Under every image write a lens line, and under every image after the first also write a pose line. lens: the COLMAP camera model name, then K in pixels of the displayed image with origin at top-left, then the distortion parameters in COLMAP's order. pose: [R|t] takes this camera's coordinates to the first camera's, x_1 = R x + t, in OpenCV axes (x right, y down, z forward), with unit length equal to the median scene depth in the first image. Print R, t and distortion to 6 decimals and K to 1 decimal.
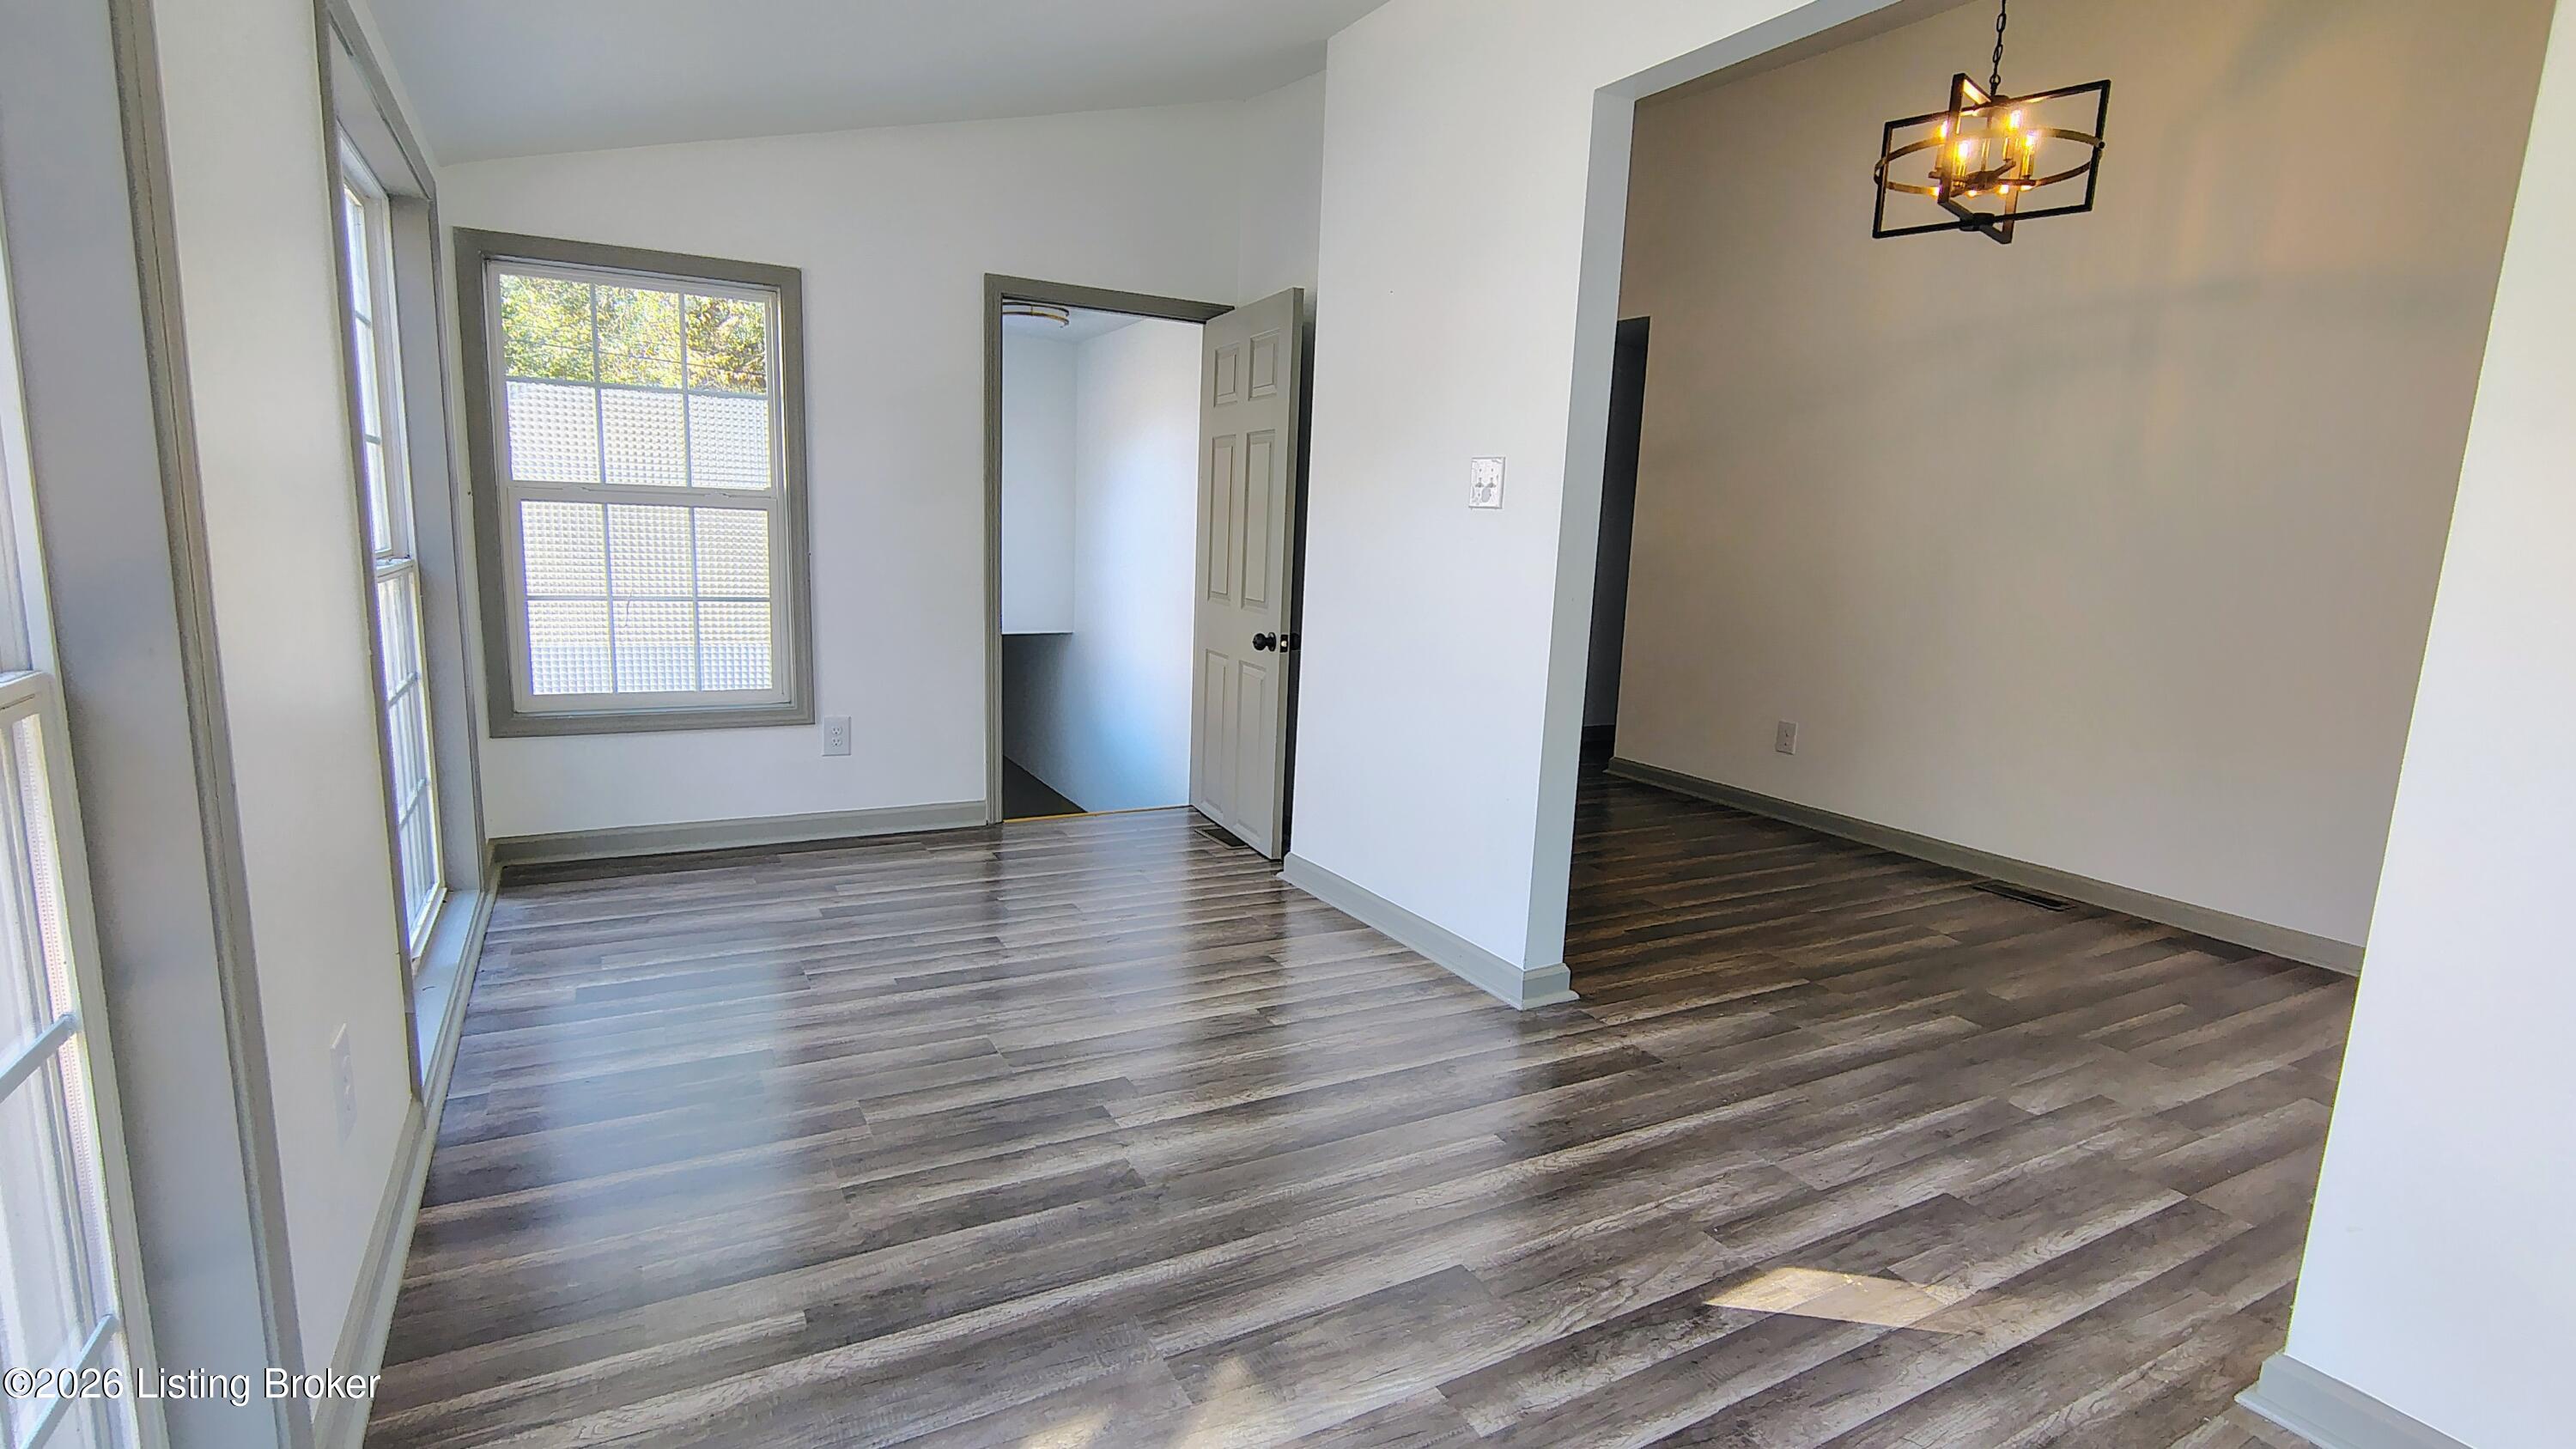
lens RADIAL K [[1203.5, 0, 1288.9], [0, 1203.5, 730.2], [0, 0, 1]] dist [-0.008840, 0.001008]
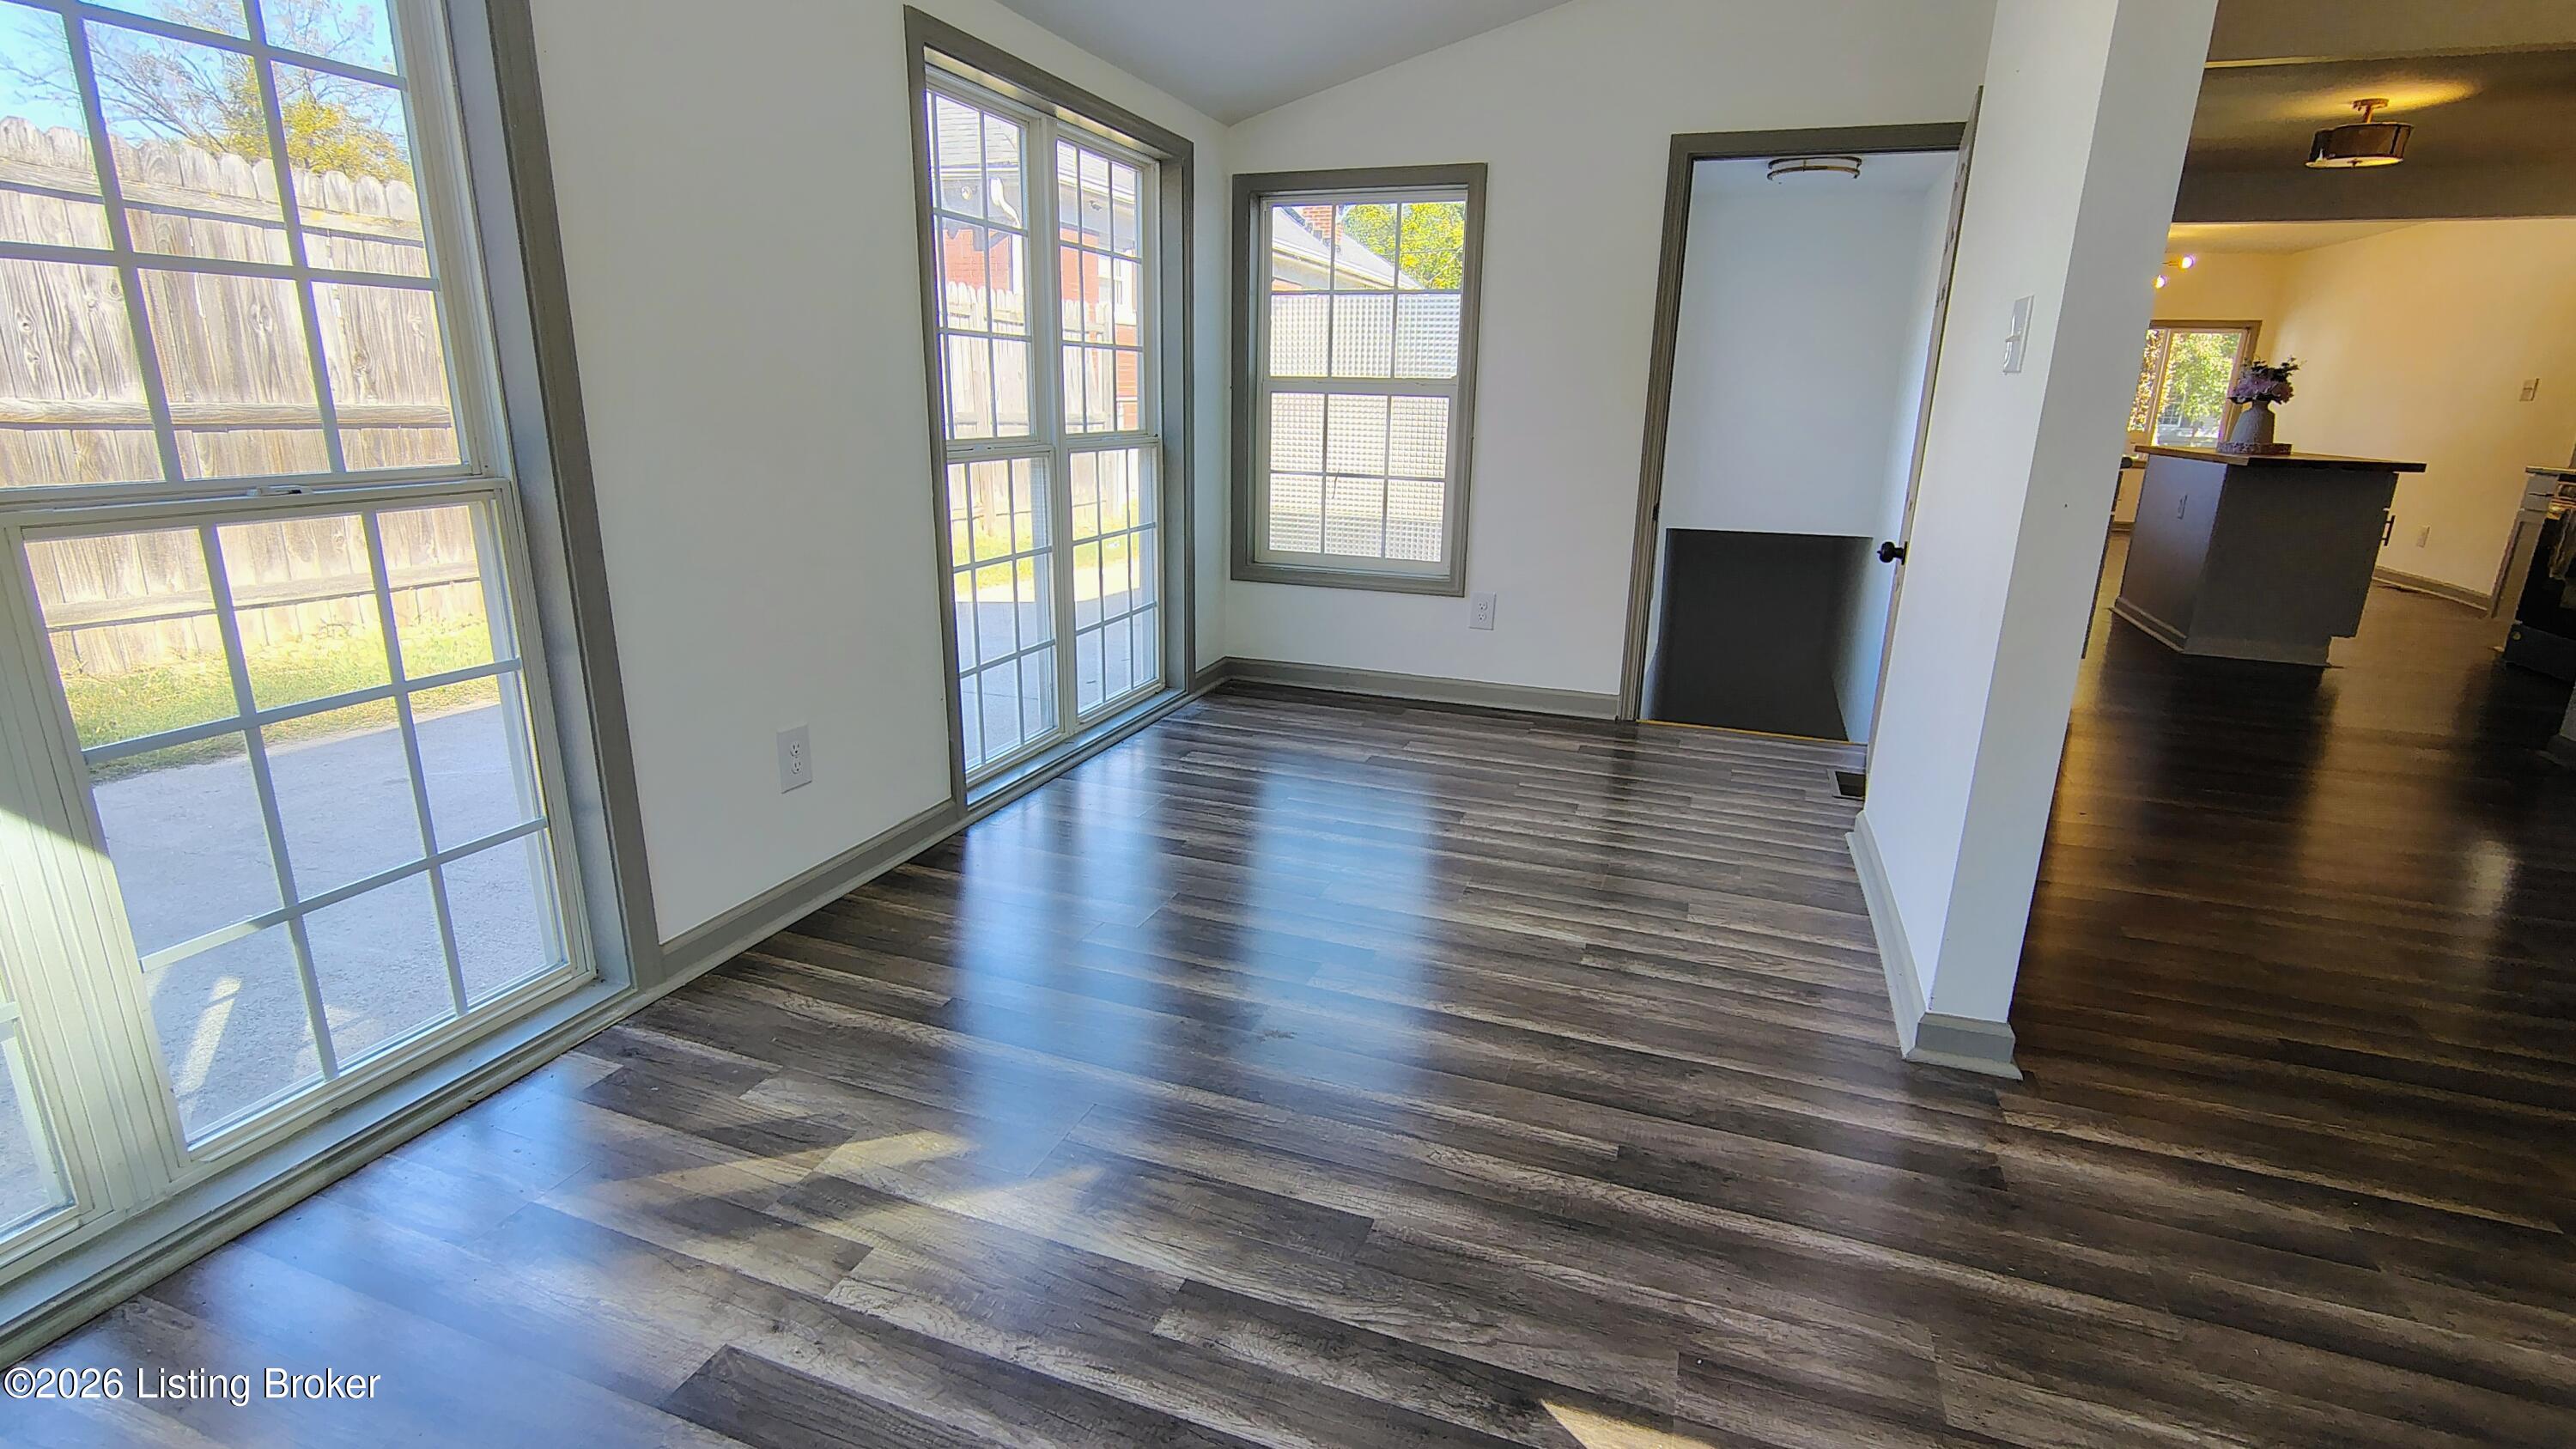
lens RADIAL K [[1203.9, 0, 1295.4], [0, 1203.9, 728.2], [0, 0, 1]] dist [-0.015339, 0.010161]
pose [[0.659981, 0.180372, -0.729309, 0.367310], [-0.121091, 0.983598, 0.133683, -0.018137], [0.741460, 0.000084, 0.670998, 0.182069]]
